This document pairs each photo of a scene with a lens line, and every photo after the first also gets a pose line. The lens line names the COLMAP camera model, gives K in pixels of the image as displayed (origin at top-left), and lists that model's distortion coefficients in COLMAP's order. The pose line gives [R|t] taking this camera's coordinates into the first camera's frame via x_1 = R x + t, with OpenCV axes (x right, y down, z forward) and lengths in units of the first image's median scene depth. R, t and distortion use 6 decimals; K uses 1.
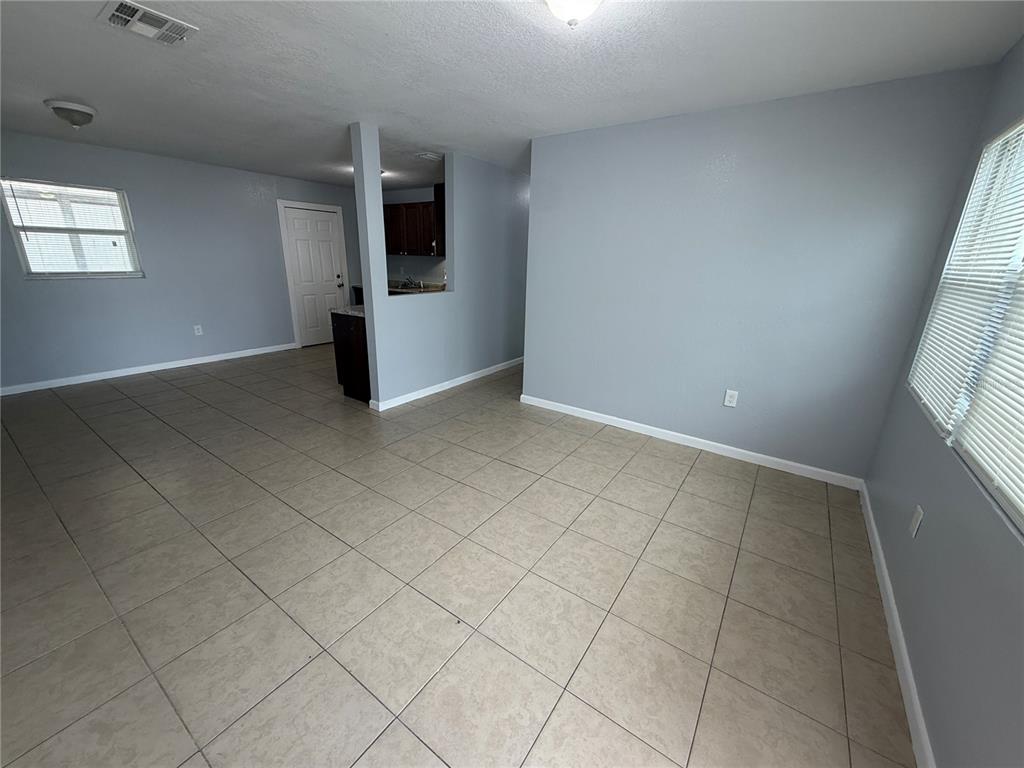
lens RADIAL K [[410.8, 0, 511.4], [0, 410.8, 381.9], [0, 0, 1]] dist [0.002301, 0.001026]
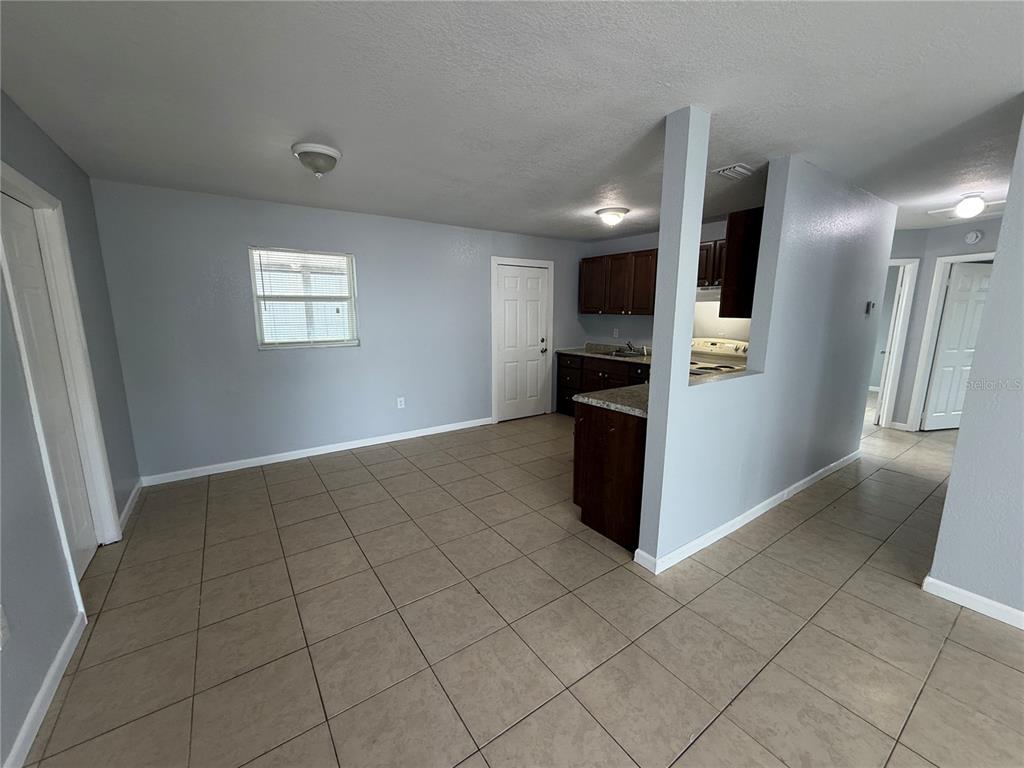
lens RADIAL K [[410.8, 0, 513.9], [0, 410.8, 383.5], [0, 0, 1]] dist [0.002301, 0.001026]
pose [[0.941824, 0.037484, -0.334011, -0.267520], [-0.078417, 0.990842, -0.109919, -0.099449], [0.326832, 0.129716, 0.936138, 0.277652]]
